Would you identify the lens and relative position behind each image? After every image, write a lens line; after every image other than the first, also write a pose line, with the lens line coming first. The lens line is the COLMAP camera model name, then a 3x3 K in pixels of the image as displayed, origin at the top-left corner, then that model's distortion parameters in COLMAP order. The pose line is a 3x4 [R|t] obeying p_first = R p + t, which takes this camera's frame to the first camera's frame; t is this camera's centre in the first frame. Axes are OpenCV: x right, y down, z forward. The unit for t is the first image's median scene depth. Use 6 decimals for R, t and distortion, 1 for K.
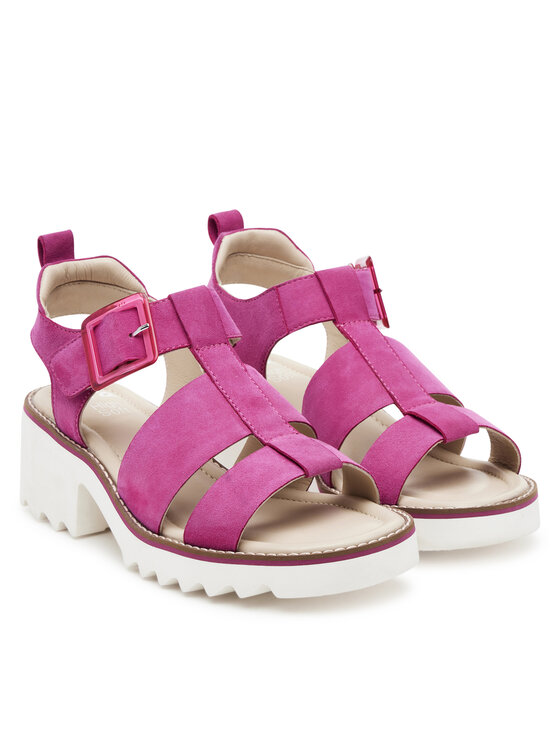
lens RADIAL K [[2202.8, 0, 280.0], [0, 2202.8, 373.1], [0, 0, 1]] dist [-0.184167, 0.000000]
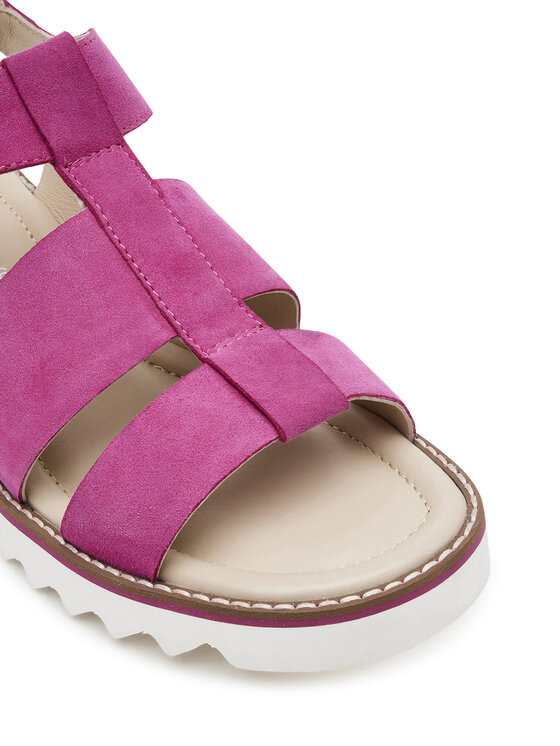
lens RADIAL K [[1402.1, 0, 280.4], [0, 1402.1, 372.7], [0, 0, 1]] dist [0.093758, 0.000000]
pose [[0.999282, -0.033991, 0.016713, 0.006401], [0.025645, 0.931861, 0.361908, -0.086809], [-0.027876, -0.361220, 0.932064, 0.673455]]
